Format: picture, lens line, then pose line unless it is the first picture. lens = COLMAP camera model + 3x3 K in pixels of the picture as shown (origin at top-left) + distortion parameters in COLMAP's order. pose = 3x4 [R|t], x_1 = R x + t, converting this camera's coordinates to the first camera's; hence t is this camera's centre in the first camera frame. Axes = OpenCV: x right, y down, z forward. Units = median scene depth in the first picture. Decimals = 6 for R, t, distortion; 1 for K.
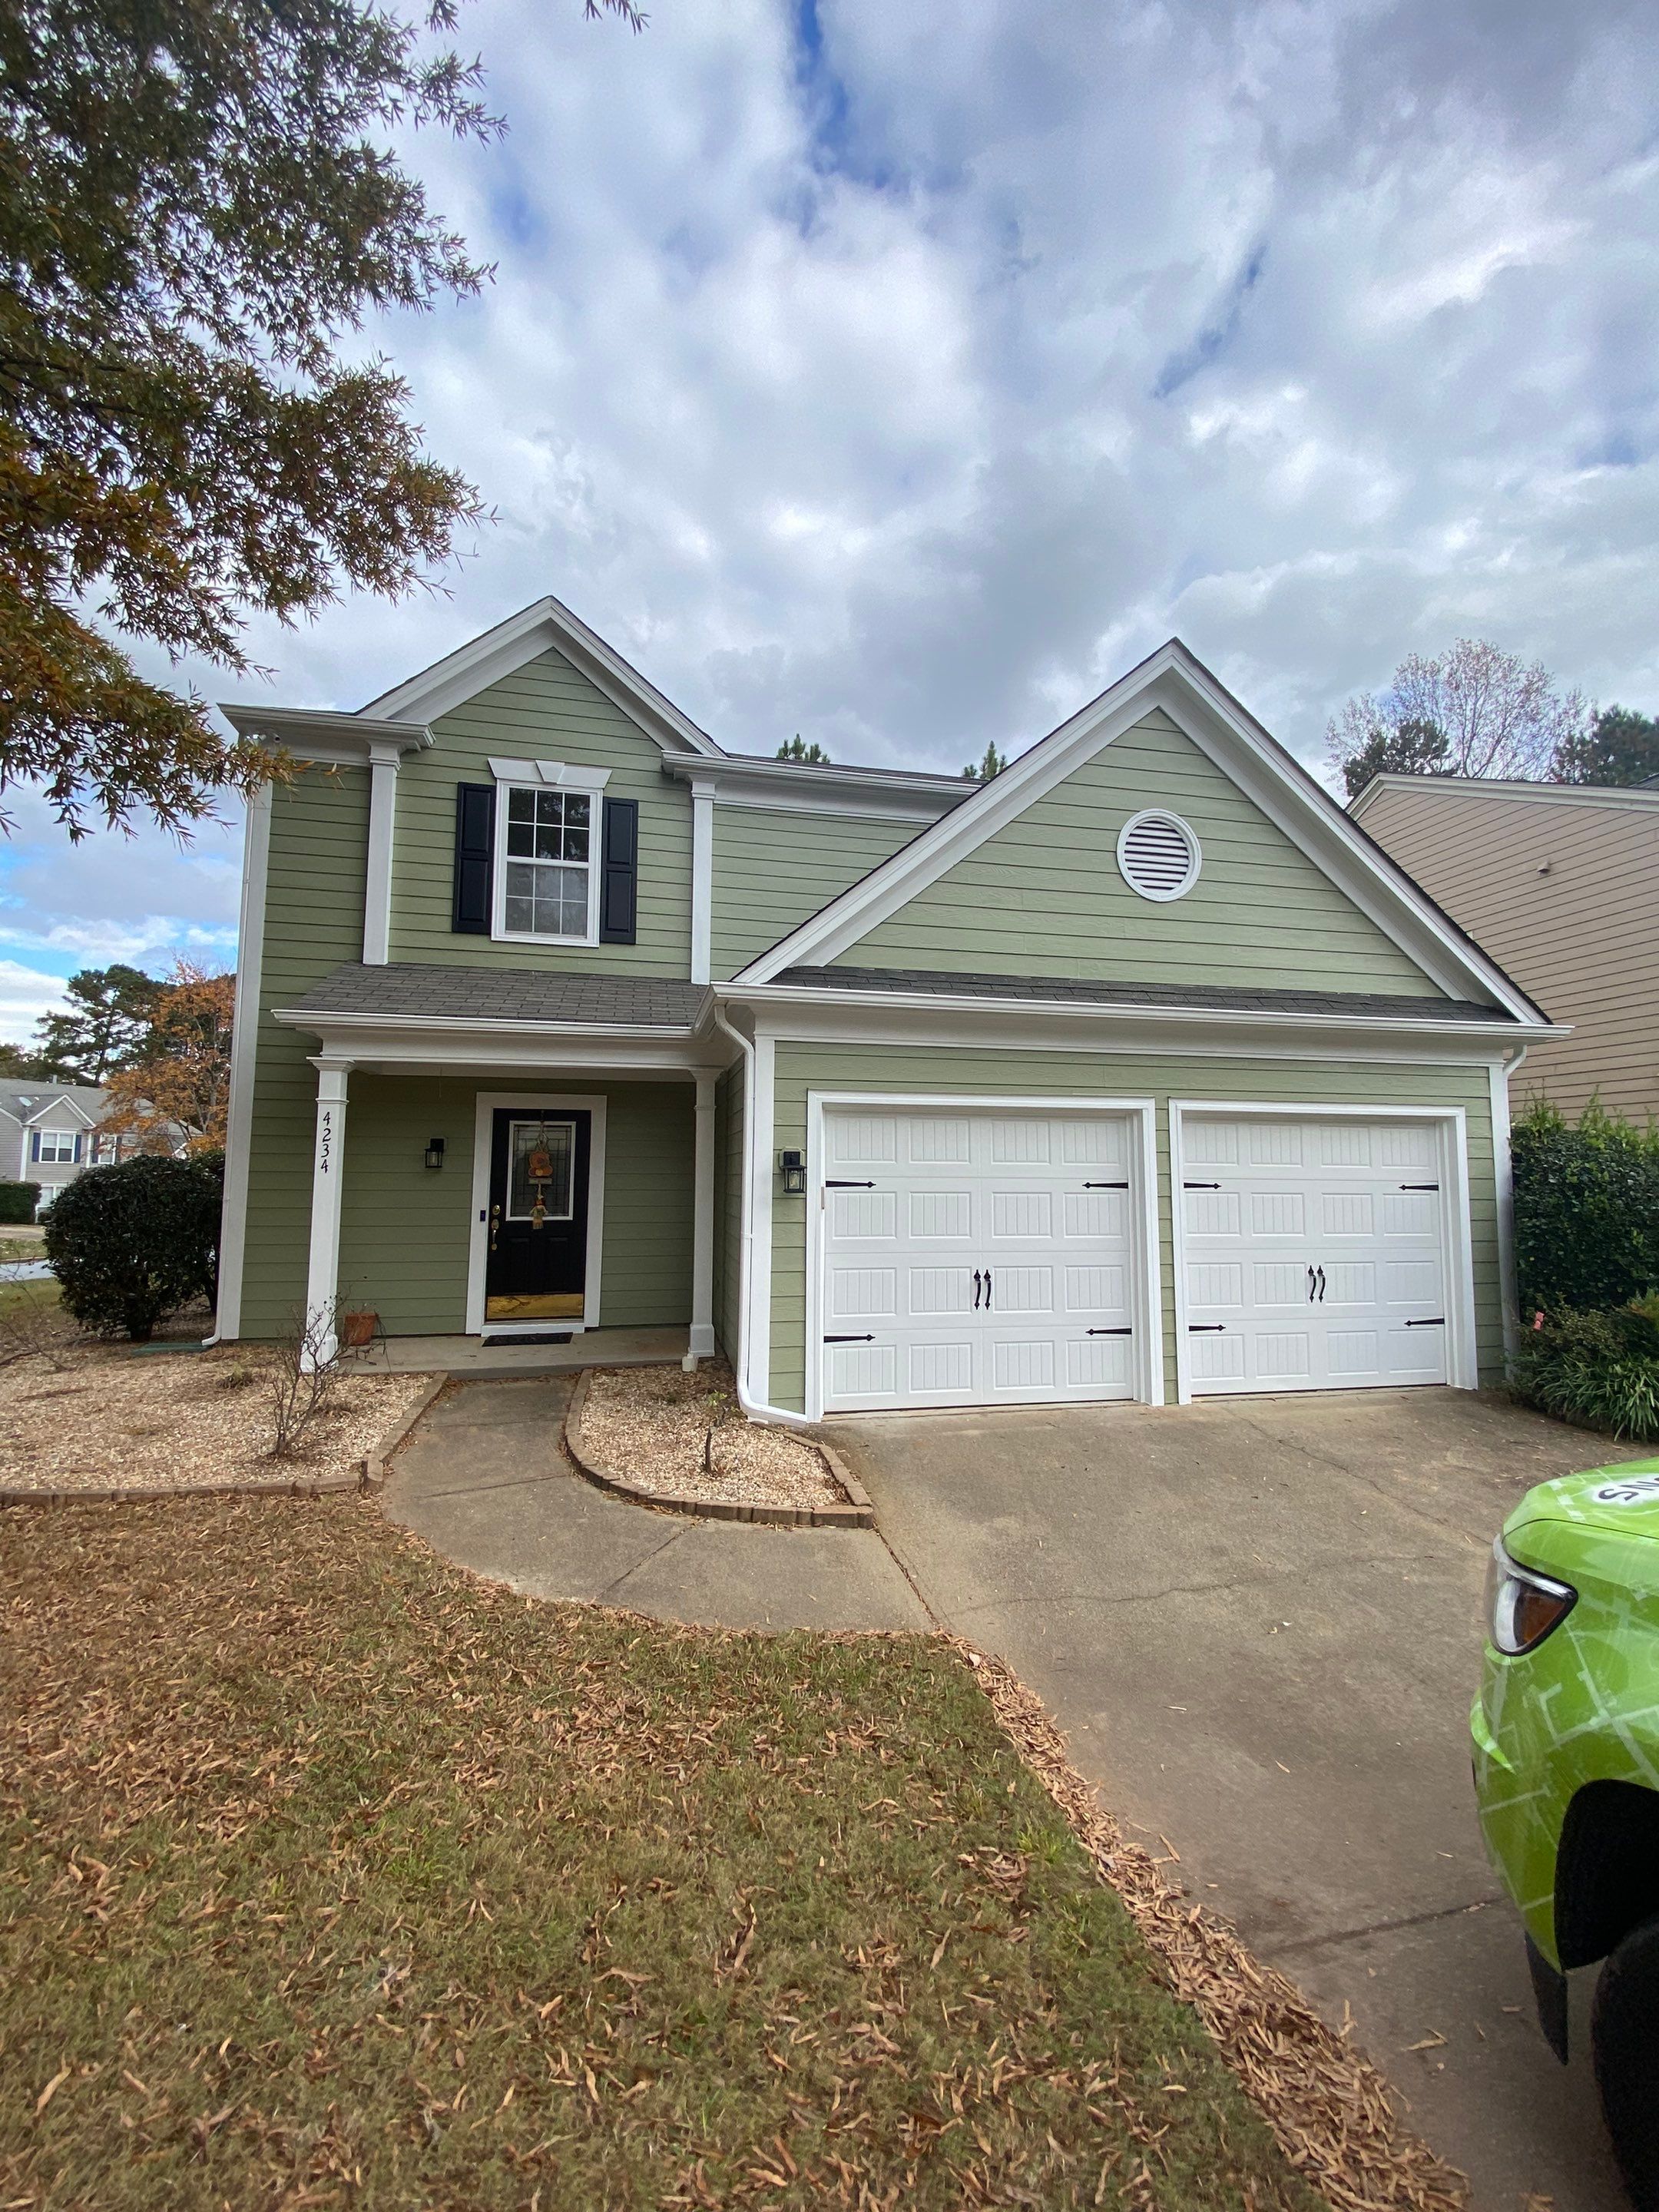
lens RADIAL K [[872.4, 0, 829.5], [0, 872.4, 1106.0], [0, 0, 1]] dist [0.009519, -0.015286]
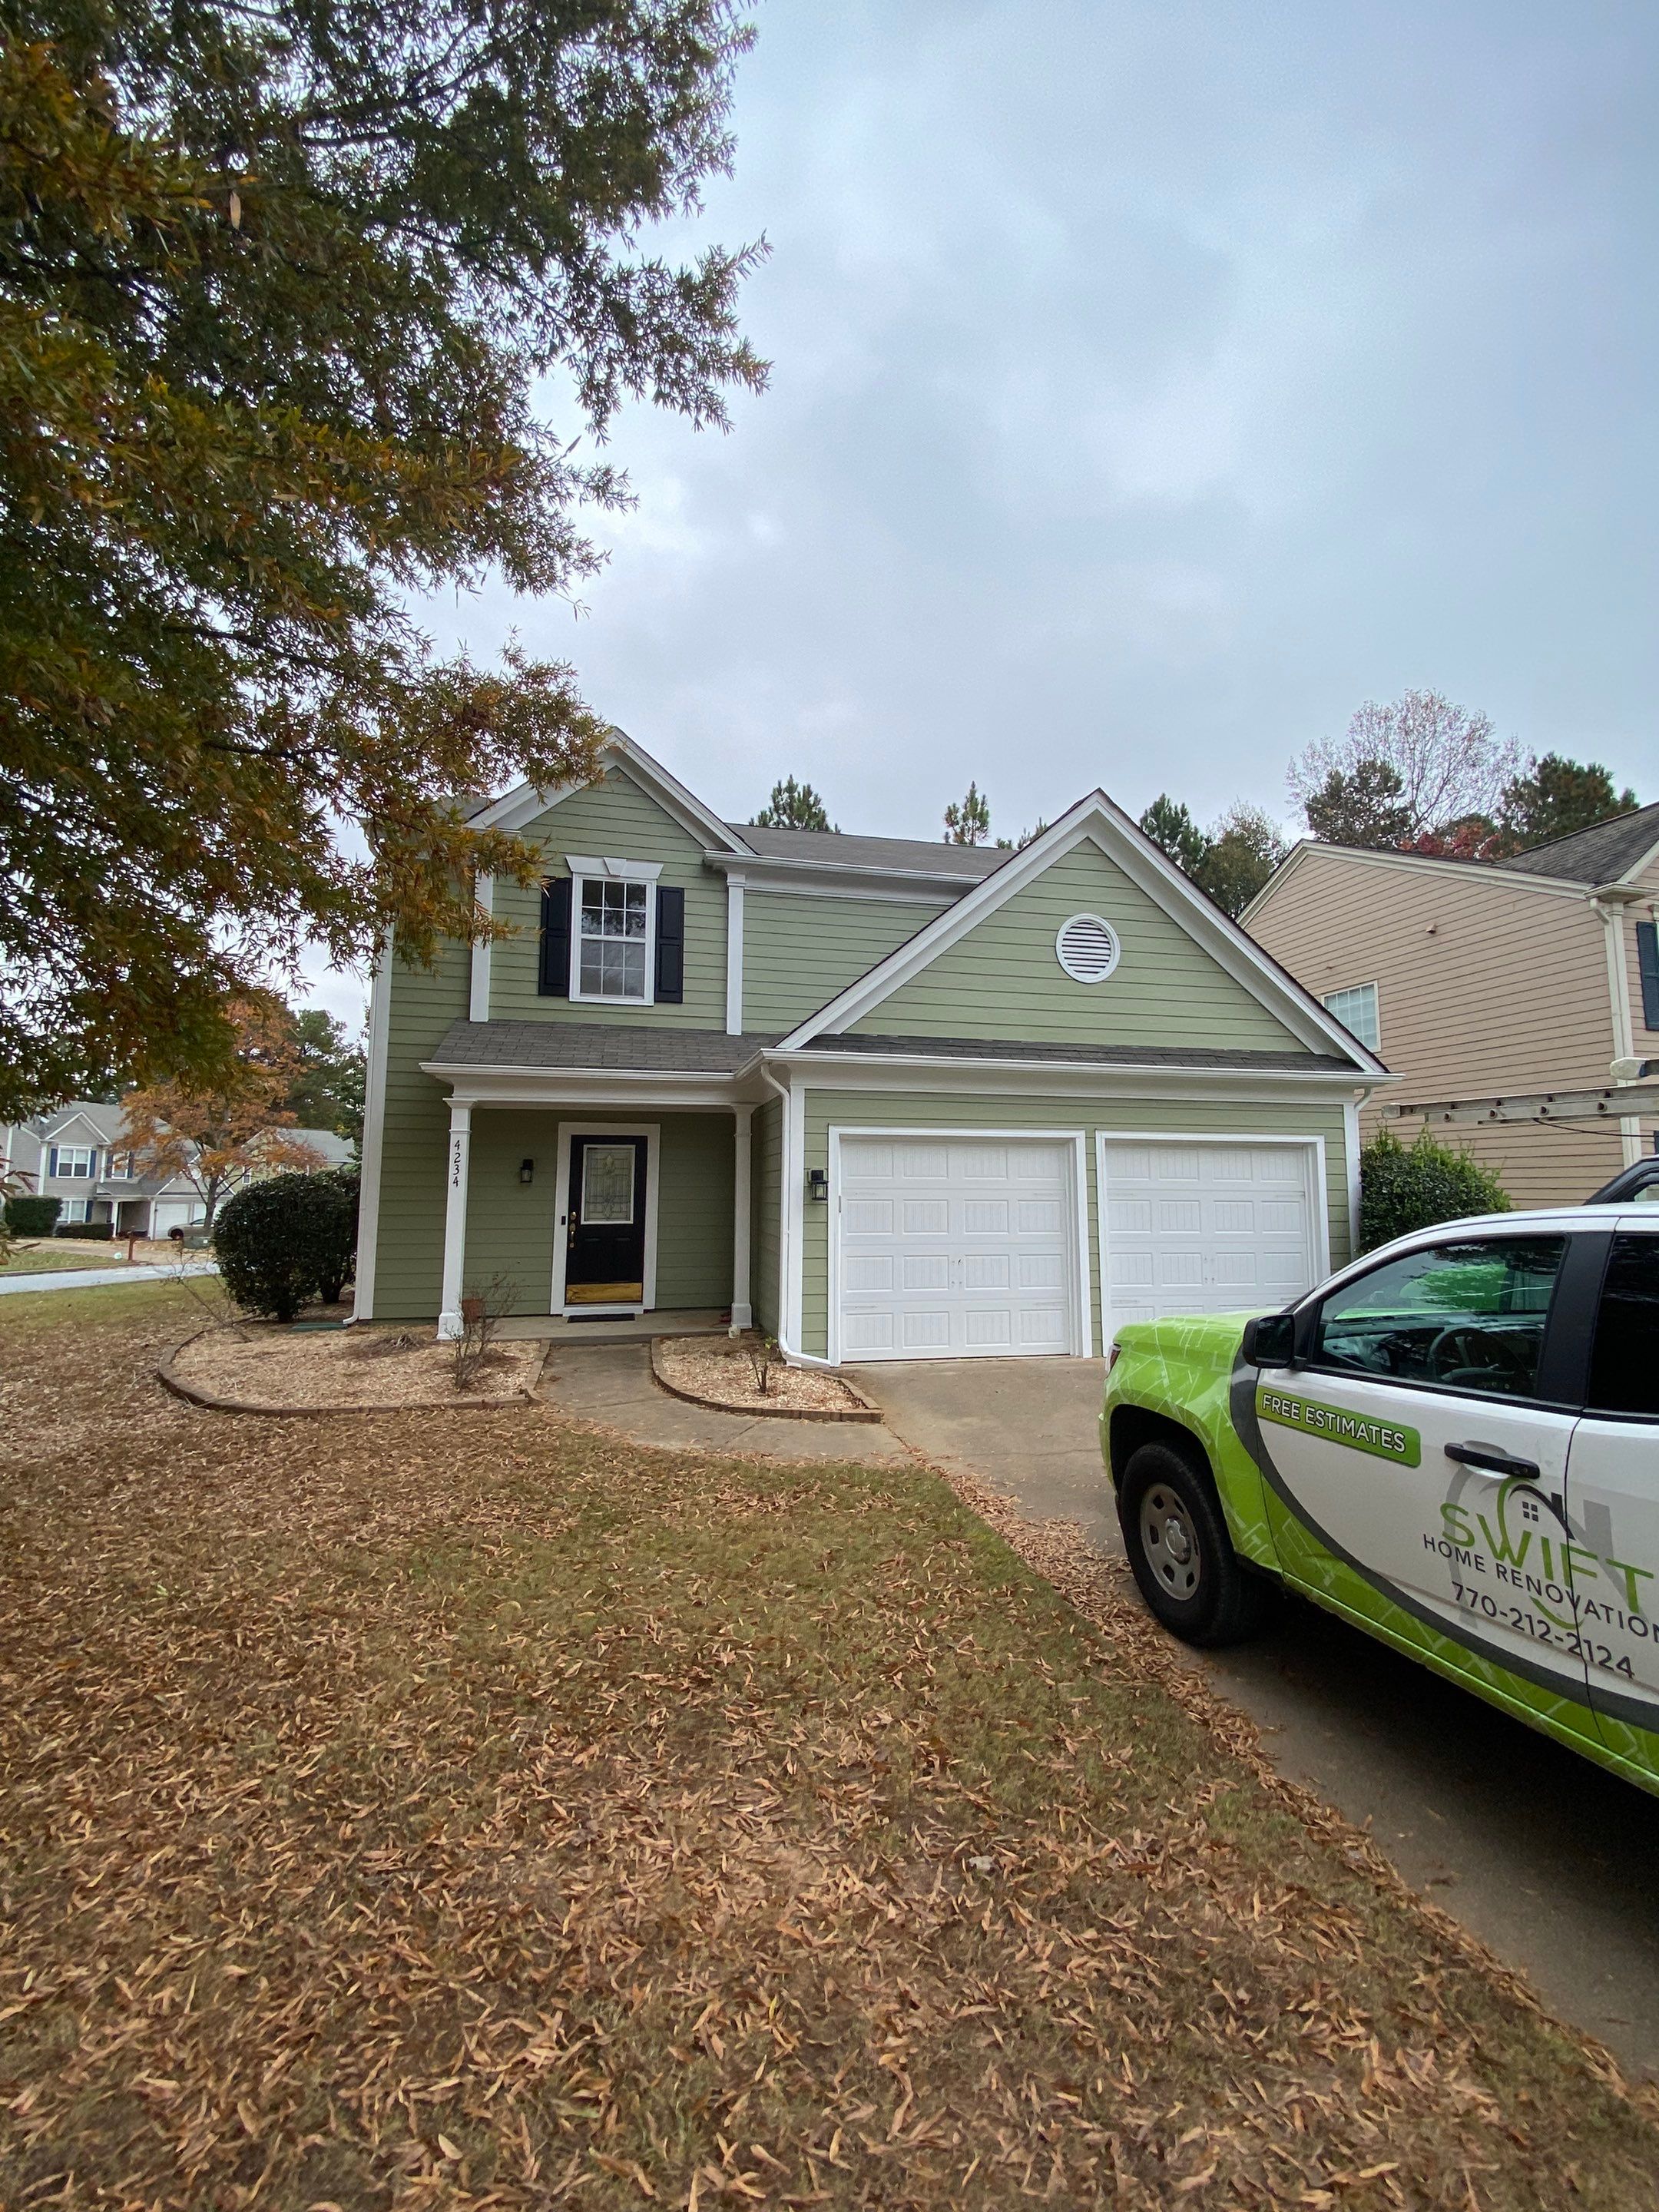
lens RADIAL K [[914.7, 0, 816.5], [0, 914.7, 1102.6], [0, 0, 1]] dist [0.023327, -0.021968]
pose [[0.999985, -0.001308, 0.005242, -0.039678], [0.001382, 0.999900, -0.014084, -0.025762], [-0.005223, 0.014091, 0.999887, -0.336148]]
